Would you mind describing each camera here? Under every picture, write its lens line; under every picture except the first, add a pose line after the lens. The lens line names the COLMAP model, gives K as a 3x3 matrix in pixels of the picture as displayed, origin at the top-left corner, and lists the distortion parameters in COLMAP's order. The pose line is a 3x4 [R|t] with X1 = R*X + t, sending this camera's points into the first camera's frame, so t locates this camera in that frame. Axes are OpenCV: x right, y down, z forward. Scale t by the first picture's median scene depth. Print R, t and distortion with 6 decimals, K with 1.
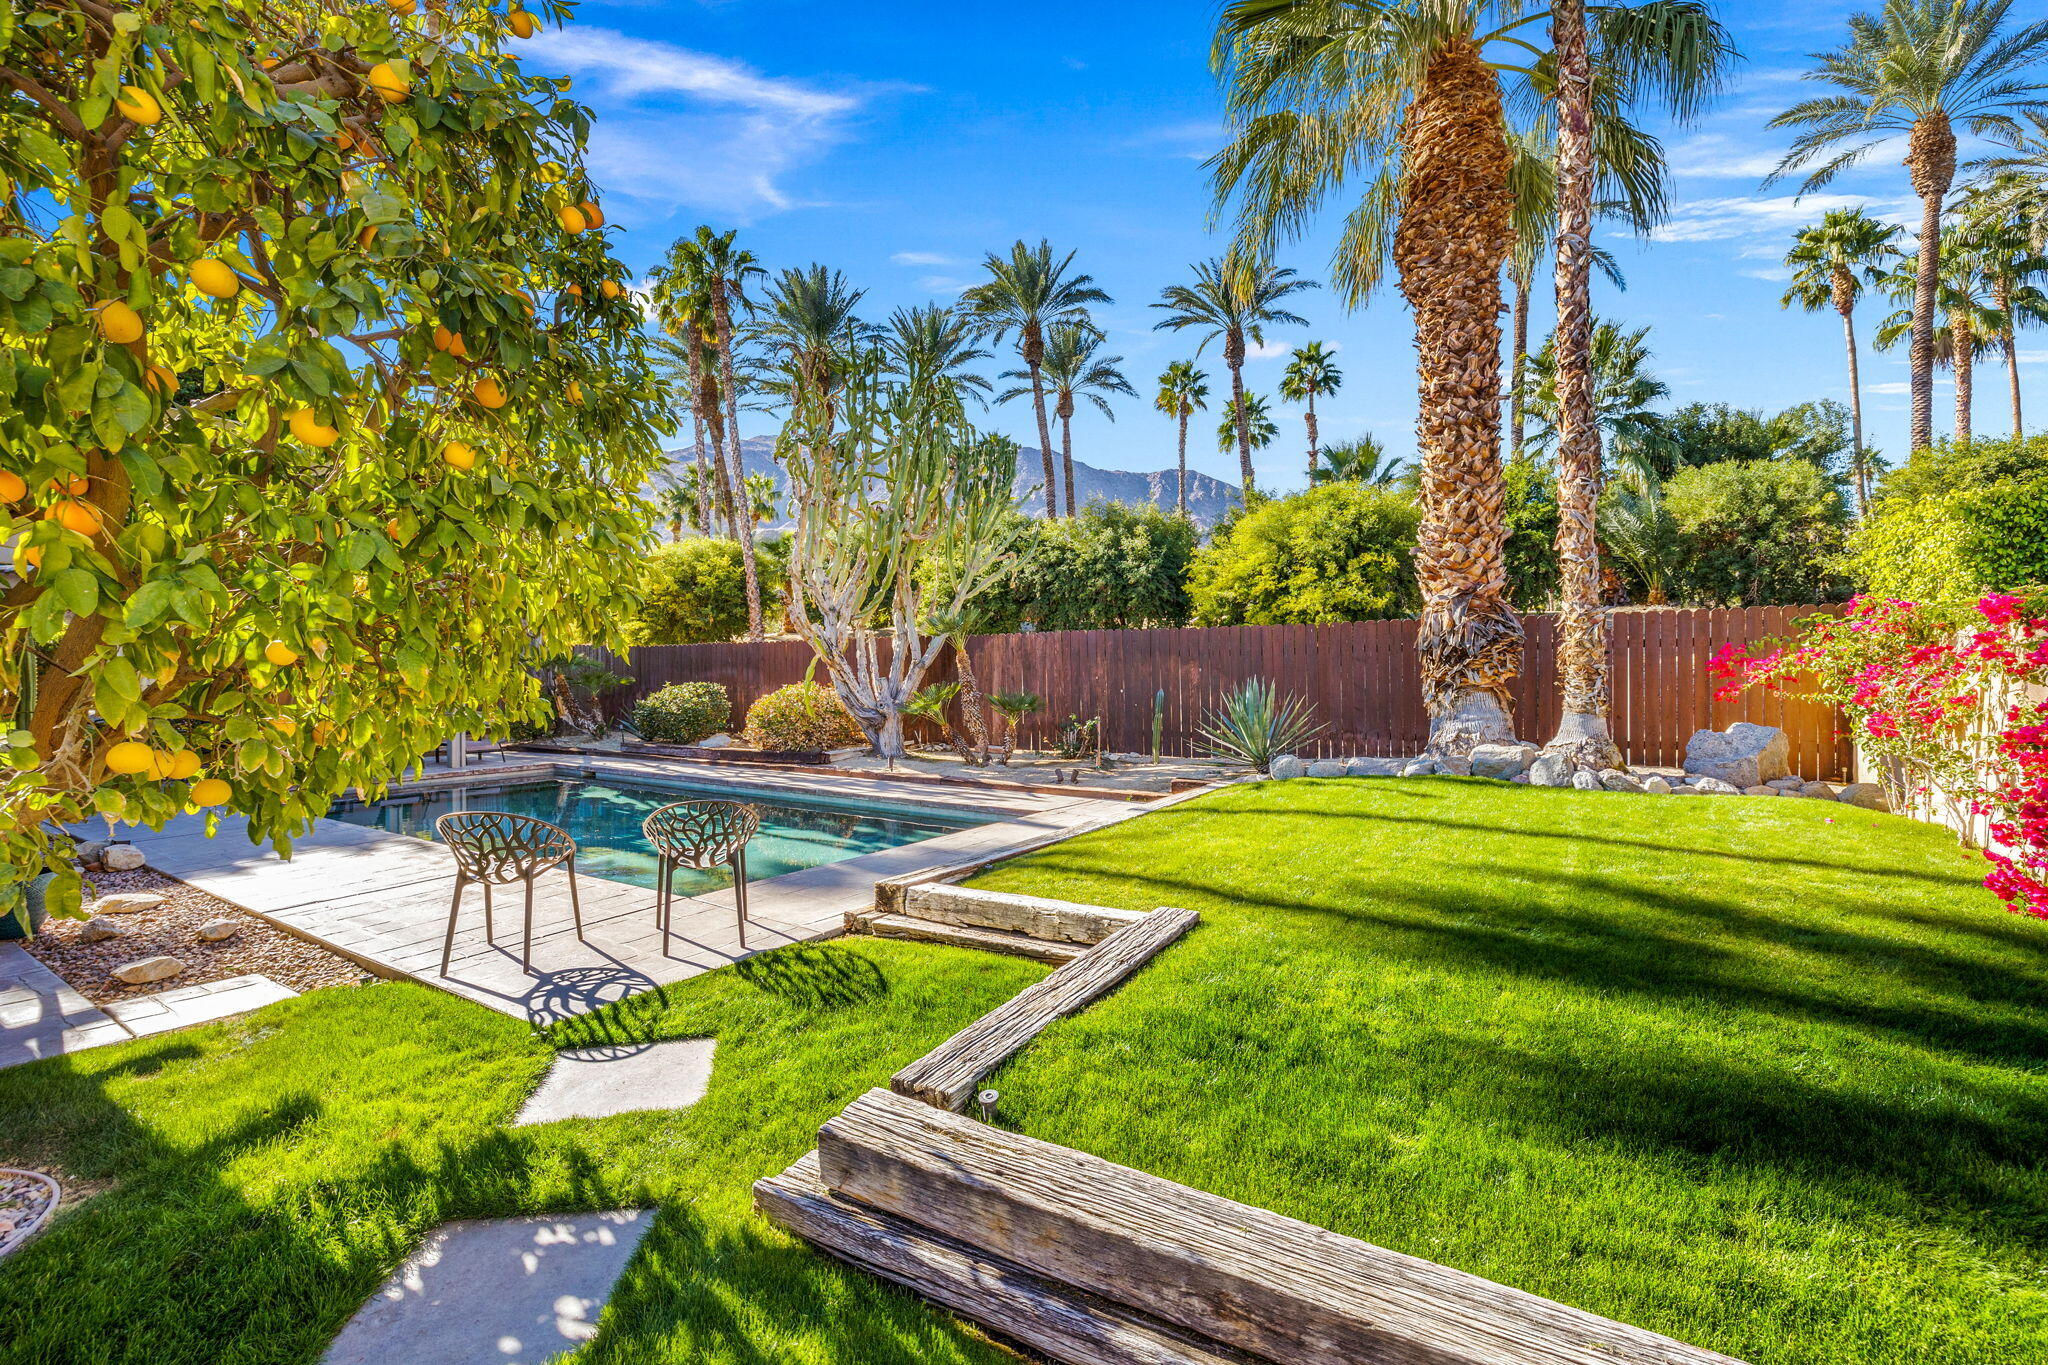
lens RADIAL K [[952.3, 0, 1030.5], [0, 952.3, 648.9], [0, 0, 1]] dist [-0.004832, -0.000327]
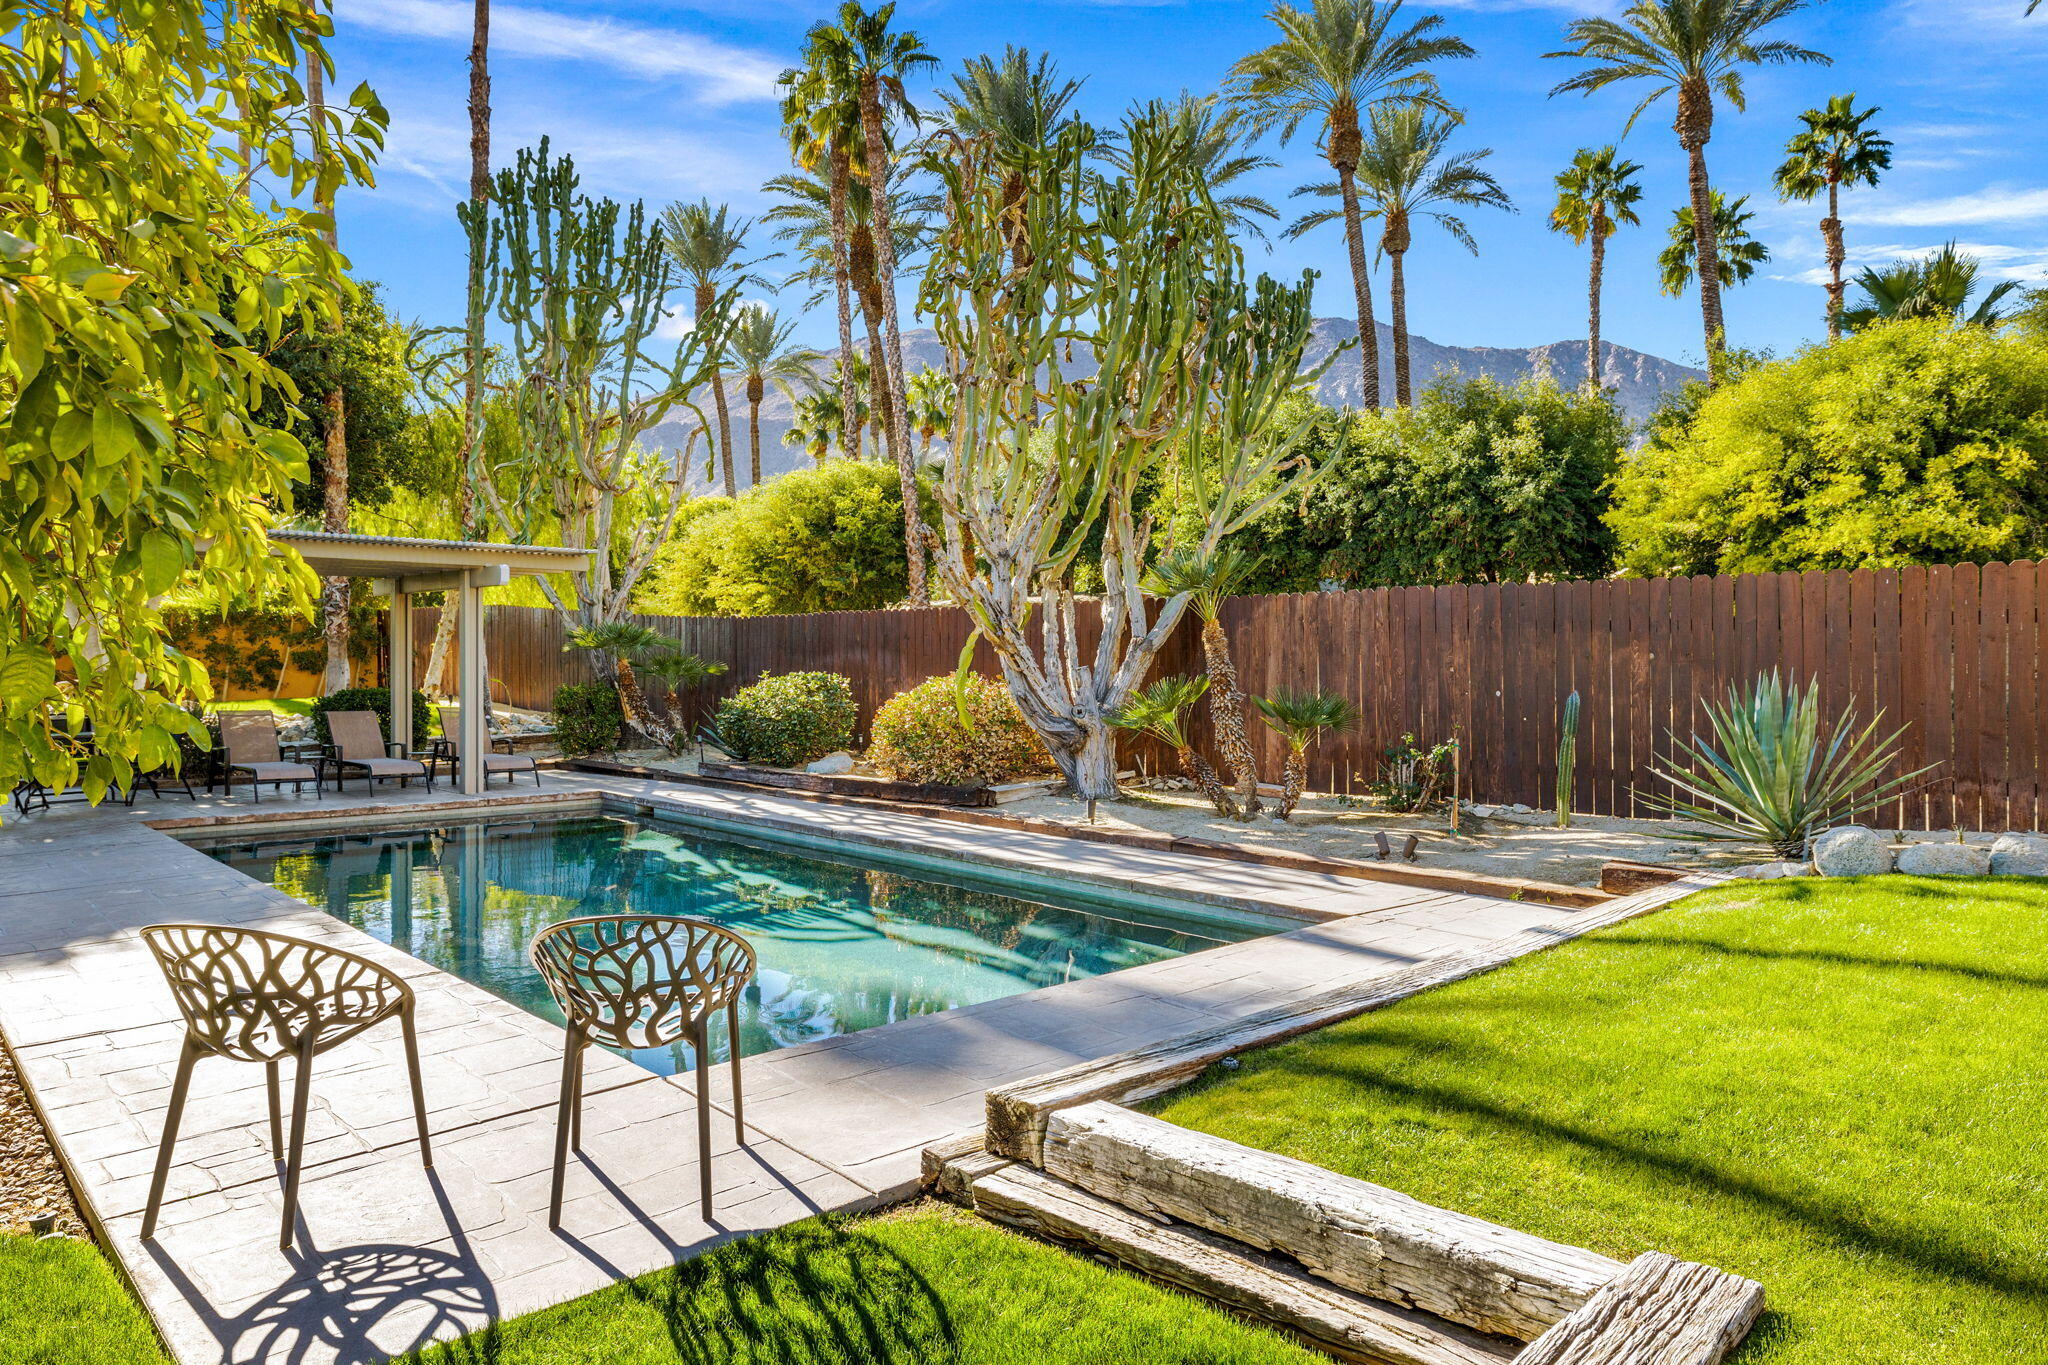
lens RADIAL K [[1288.7, 0, 1064.6], [0, 1288.7, 675.2], [0, 0, 1]] dist [-0.002156, -0.000651]
pose [[0.977965, 0.008920, -0.208576, 0.003652], [-0.001673, 0.999390, 0.034893, 0.006048], [0.208760, -0.033776, 0.977383, 0.168146]]
